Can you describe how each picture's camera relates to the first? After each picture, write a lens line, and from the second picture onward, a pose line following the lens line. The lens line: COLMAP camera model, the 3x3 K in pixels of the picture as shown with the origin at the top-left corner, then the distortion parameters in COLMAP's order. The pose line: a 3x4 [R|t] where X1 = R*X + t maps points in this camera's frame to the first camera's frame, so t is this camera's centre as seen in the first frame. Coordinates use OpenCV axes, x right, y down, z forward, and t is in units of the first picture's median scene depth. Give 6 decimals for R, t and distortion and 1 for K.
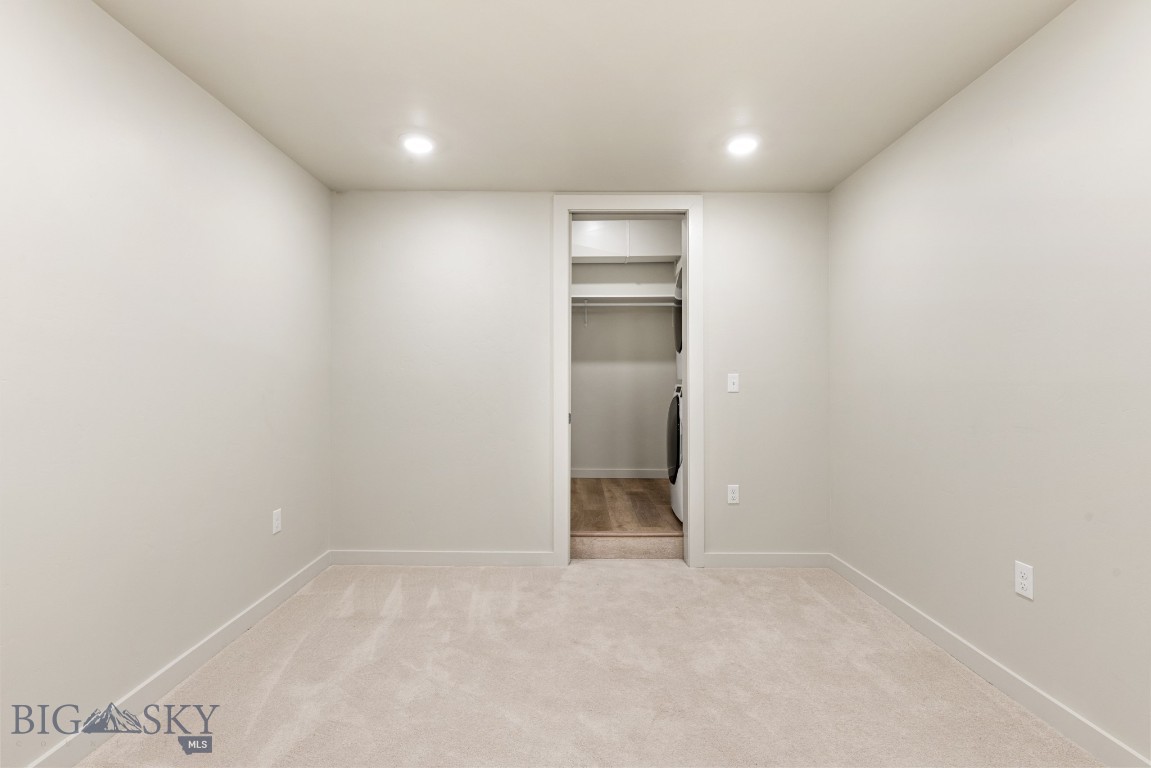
lens RADIAL K [[515.2, 0, 575.5], [0, 515.2, 384.0], [0, 0, 1]] dist [0.010084, -0.000266]
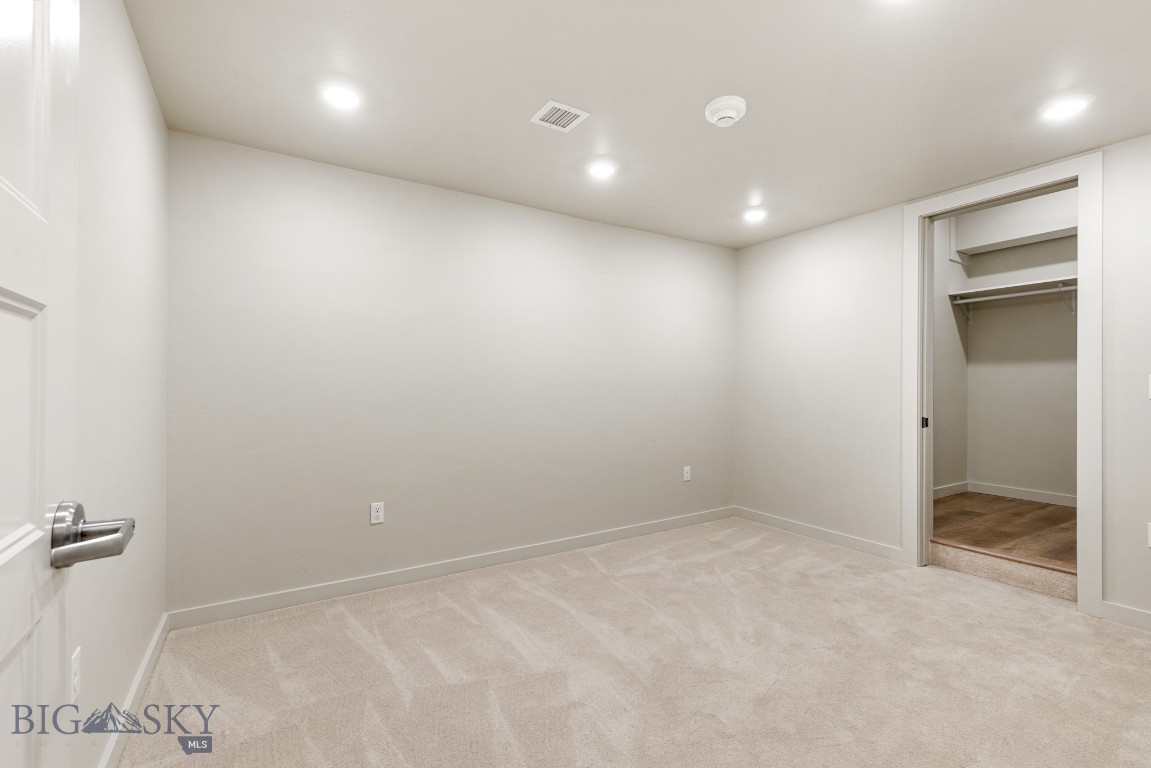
lens RADIAL K [[515.2, 0, 575.5], [0, 515.2, 384.0], [0, 0, 1]] dist [0.010084, -0.000266]
pose [[0.525073, -0.007058, -0.851028, 0.568977], [-0.001222, 0.999958, -0.009047, 0.002839], [0.851056, 0.005790, 0.525042, -0.125808]]
